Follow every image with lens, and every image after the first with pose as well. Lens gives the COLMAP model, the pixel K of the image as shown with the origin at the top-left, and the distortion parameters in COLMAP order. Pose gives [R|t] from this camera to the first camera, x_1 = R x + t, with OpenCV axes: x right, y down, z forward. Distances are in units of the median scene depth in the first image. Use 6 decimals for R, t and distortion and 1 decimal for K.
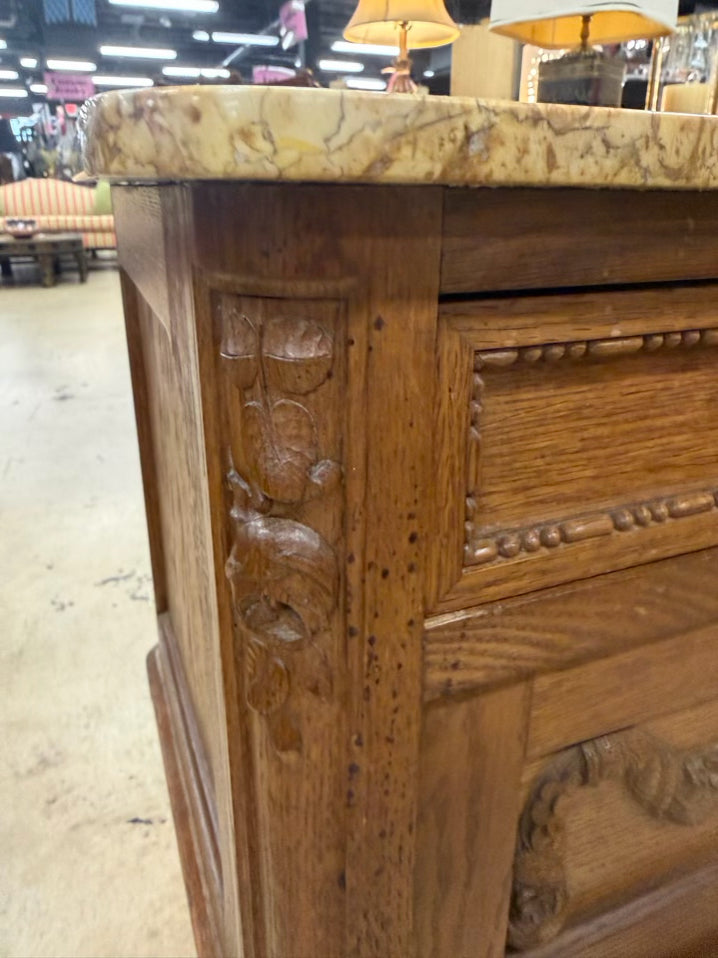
lens RADIAL K [[686.4, 0, 358.7], [0, 686.4, 418.0], [0, 0, 1]] dist [-0.001185, -0.000470]
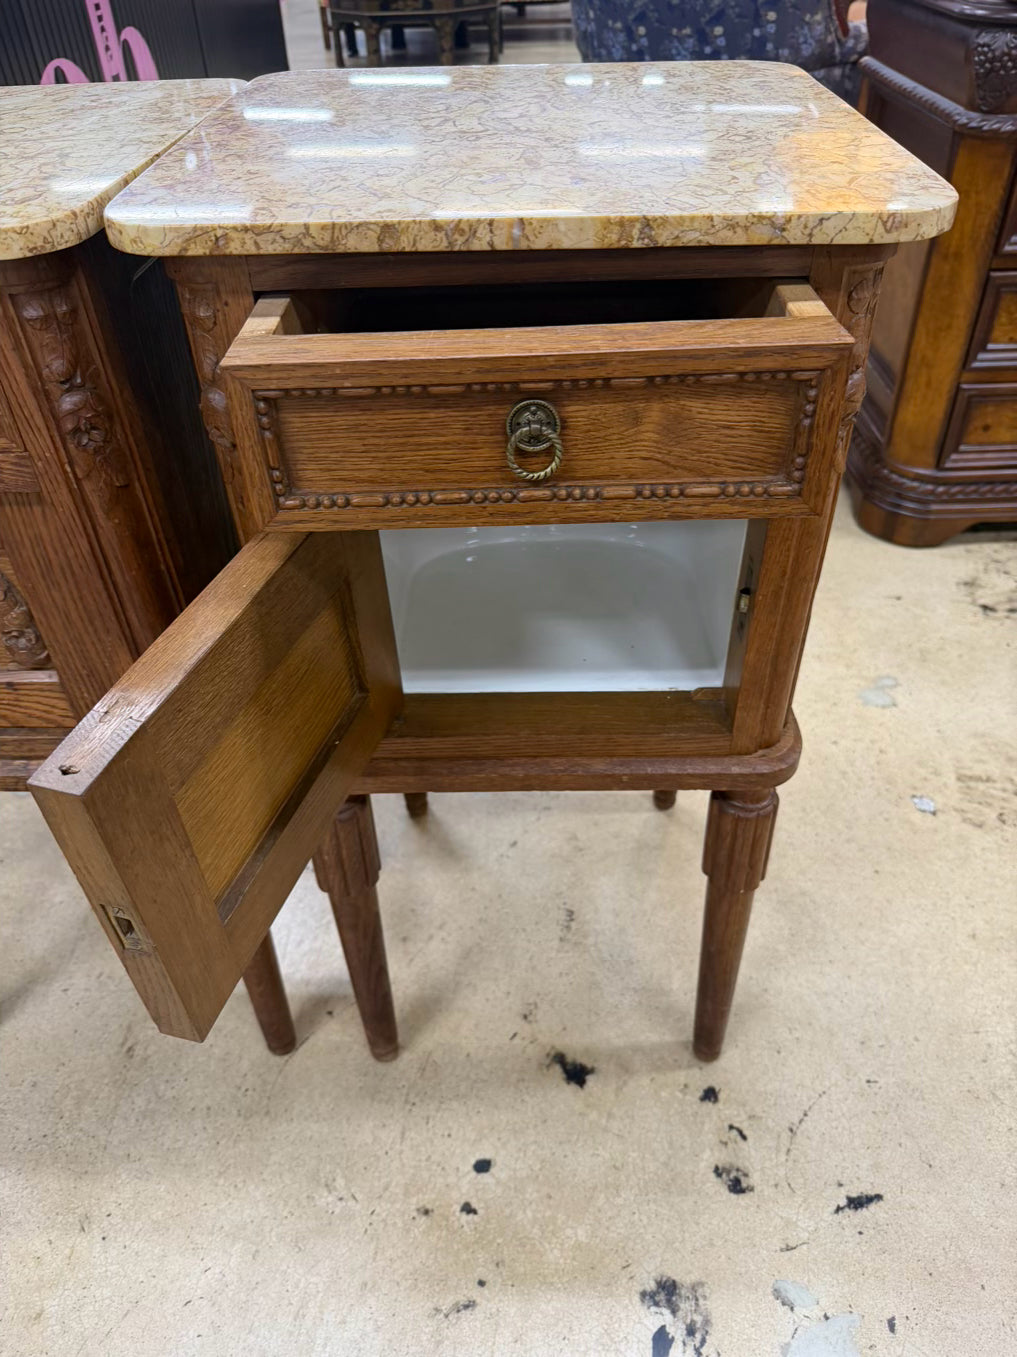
lens RADIAL K [[986.6, 0, 505.5], [0, 986.6, 673.4], [0, 0, 1]] dist [-0.007736, -0.005183]
pose [[0.921628, 0.220774, -0.319157, 0.061503], [-0.088381, 0.920206, 0.381327, -0.009839], [0.377877, -0.323234, 0.867600, -0.053562]]
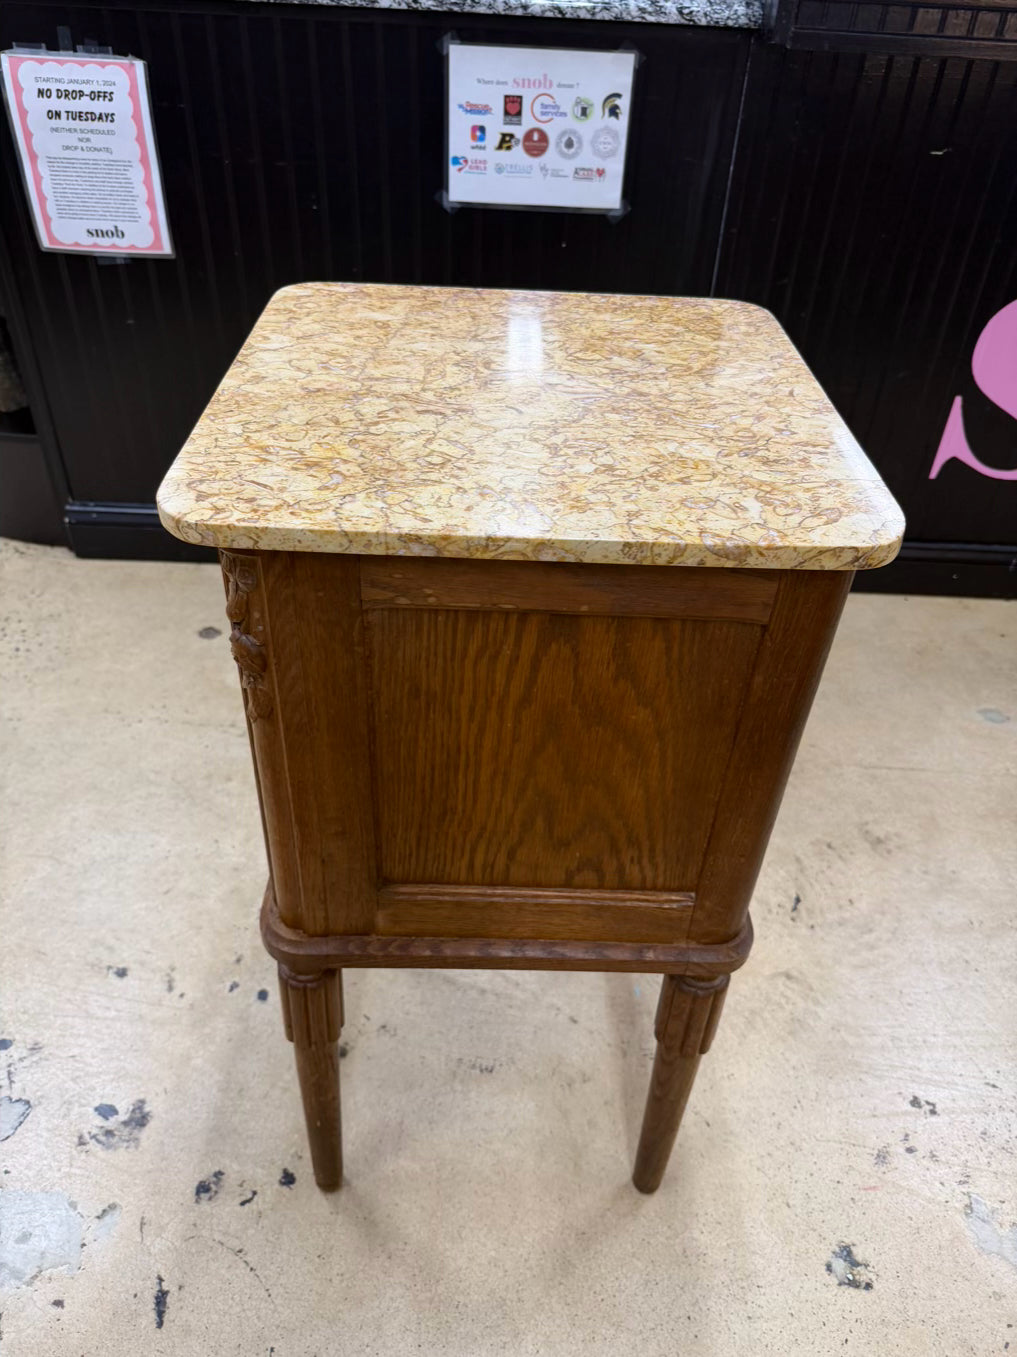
lens RADIAL K [[978.2, 0, 507.5], [0, 978.2, 670.5], [0, 0, 1]] dist [0.004017, -0.011840]
pose [[-0.369072, 0.547823, -0.750784, 0.128186], [-0.343049, 0.670475, 0.657861, -0.081438], [0.863773, 0.500354, -0.059523, 0.087525]]
